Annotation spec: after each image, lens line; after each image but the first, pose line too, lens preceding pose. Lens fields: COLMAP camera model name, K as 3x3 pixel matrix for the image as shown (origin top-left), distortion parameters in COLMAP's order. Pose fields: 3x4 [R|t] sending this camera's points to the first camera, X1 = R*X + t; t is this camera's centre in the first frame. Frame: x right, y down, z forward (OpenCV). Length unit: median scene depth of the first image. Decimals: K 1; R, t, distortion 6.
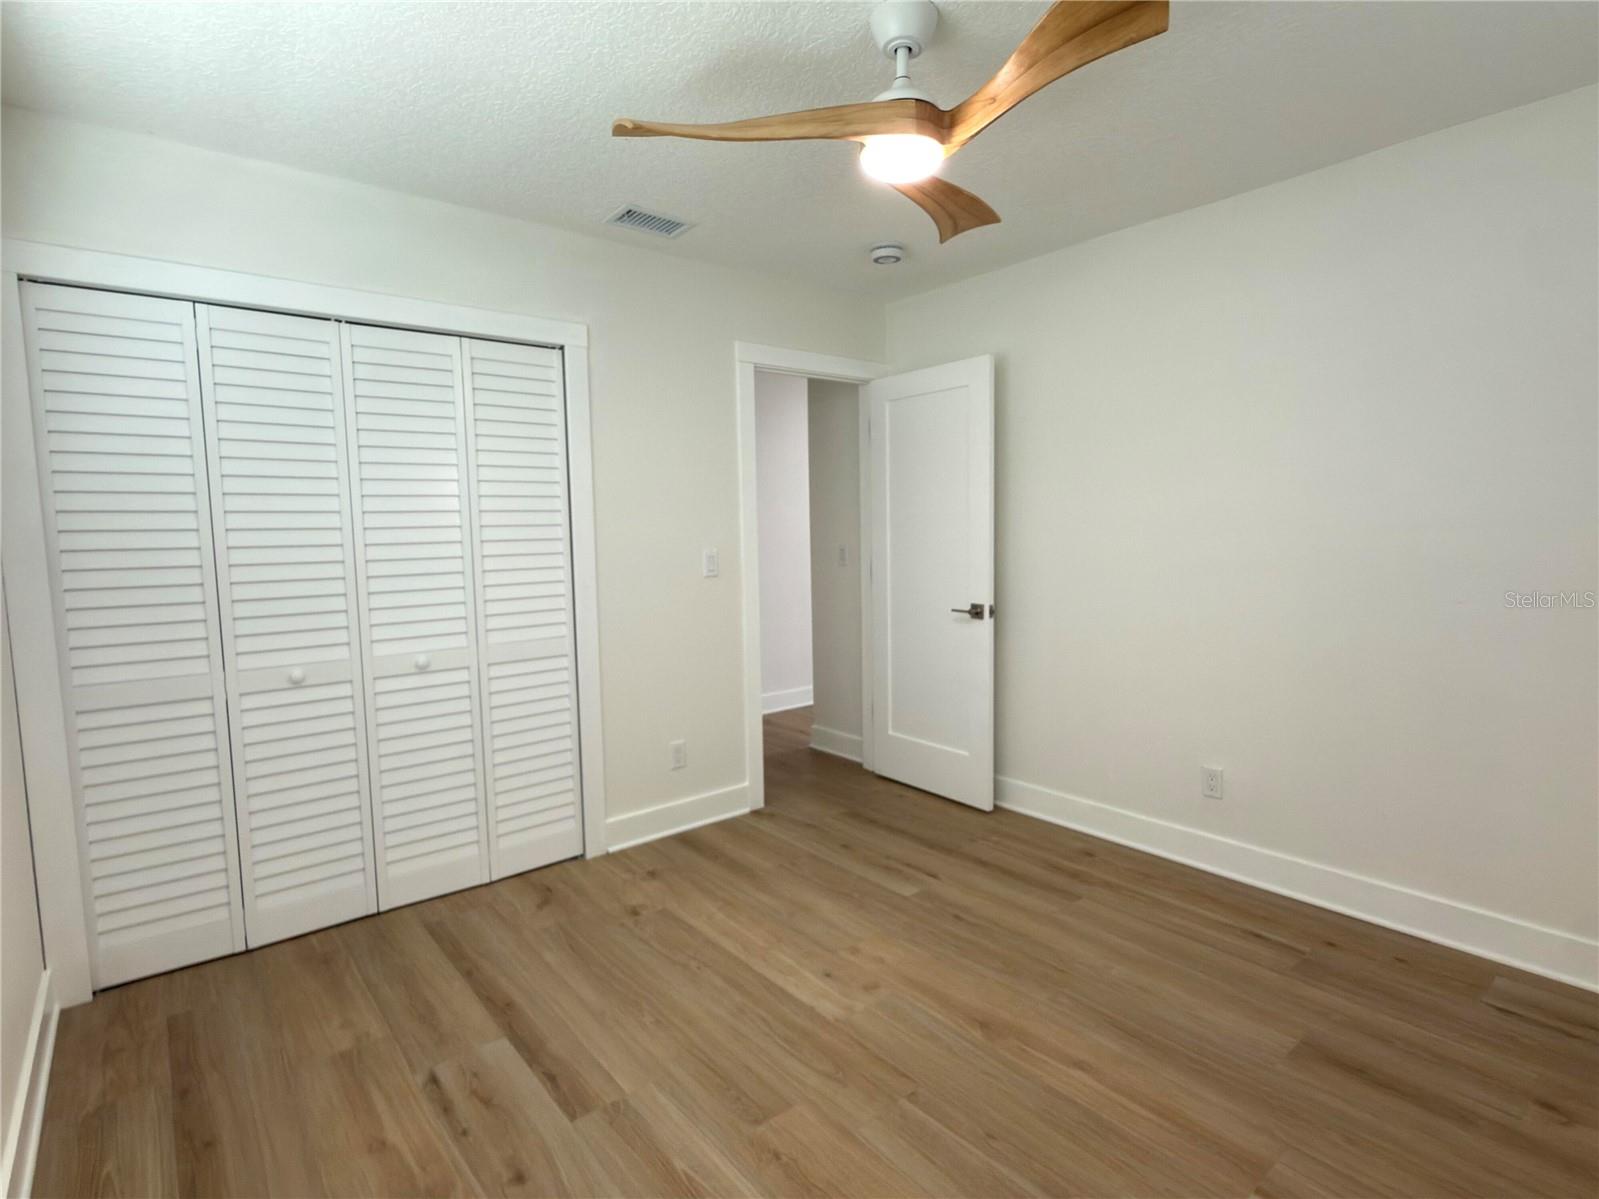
lens RADIAL K [[799.4, 0, 799.5], [0, 799.4, 599.5], [0, 0, 1]] dist [-0.000604, -0.000327]
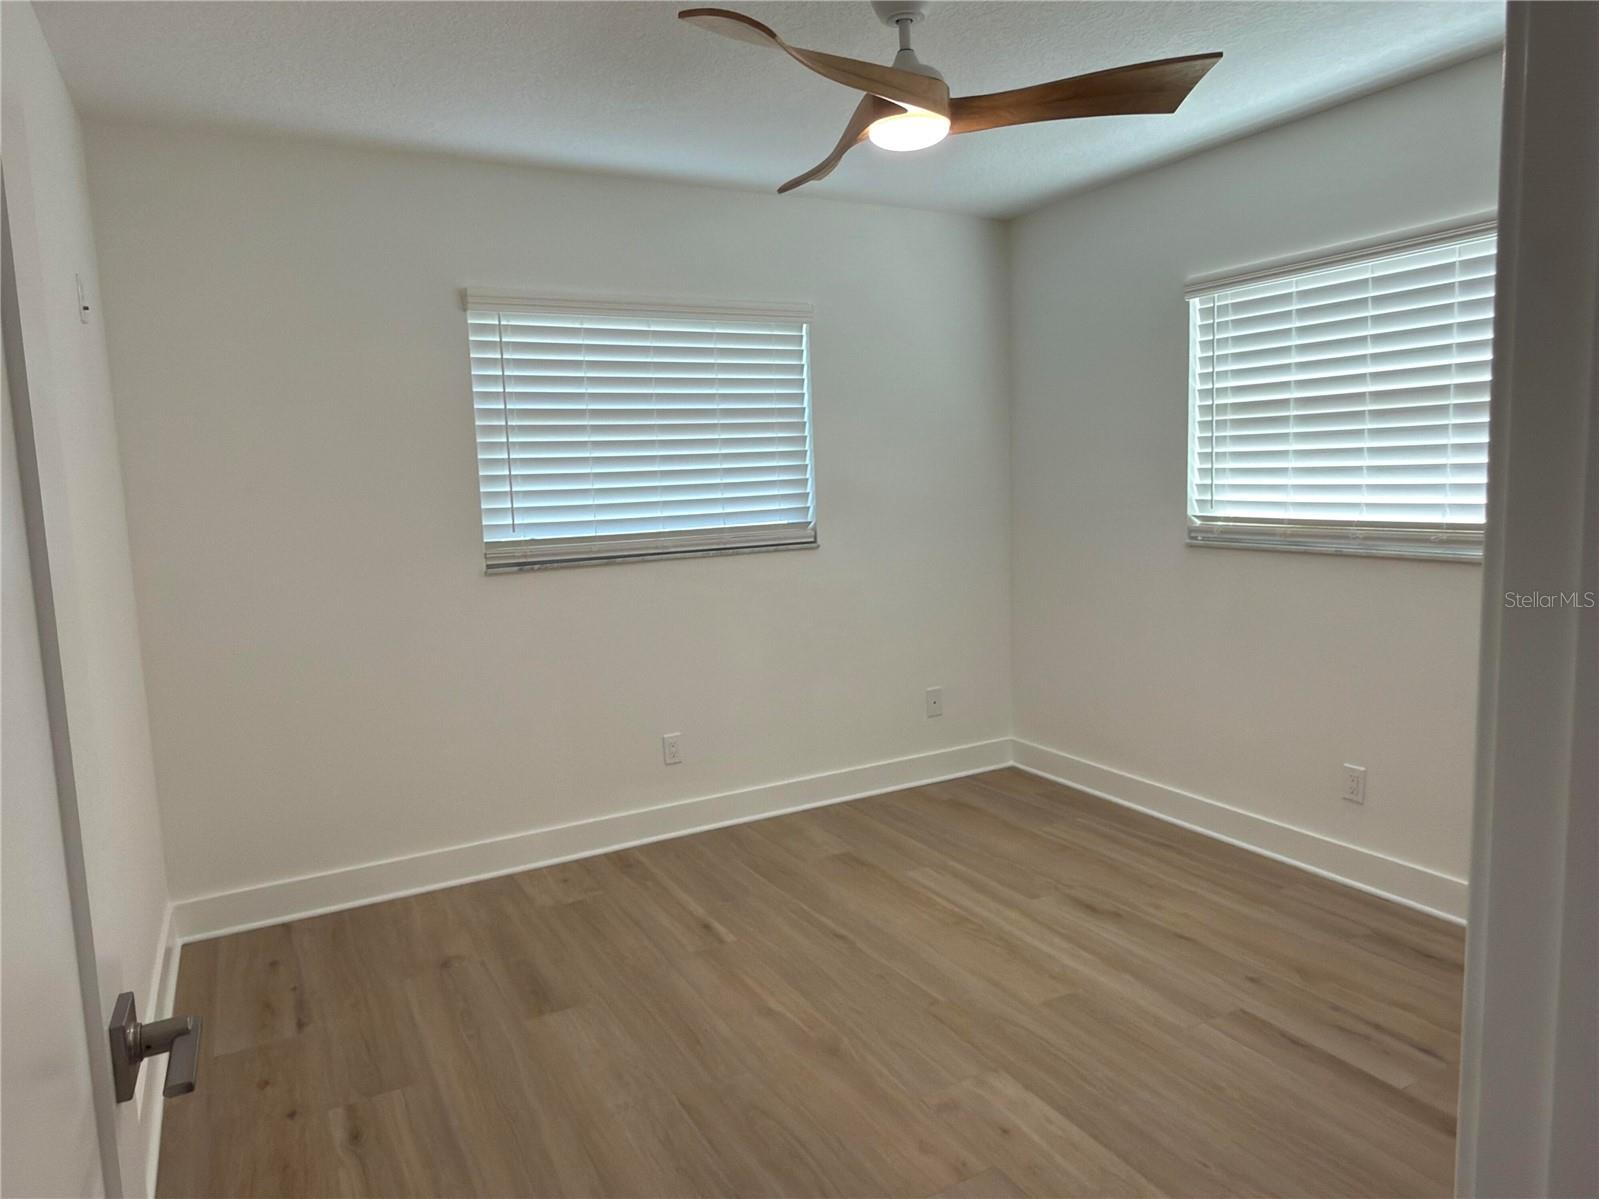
lens RADIAL K [[1022.2, 0, 794.4], [0, 1022.2, 606.0], [0, 0, 1]] dist [-0.003151, -0.000571]
pose [[-0.980012, 0.026377, 0.197181, 0.030740], [0.068469, 0.975339, 0.209825, -0.212642], [-0.186784, 0.219132, -0.957650, 2.013667]]
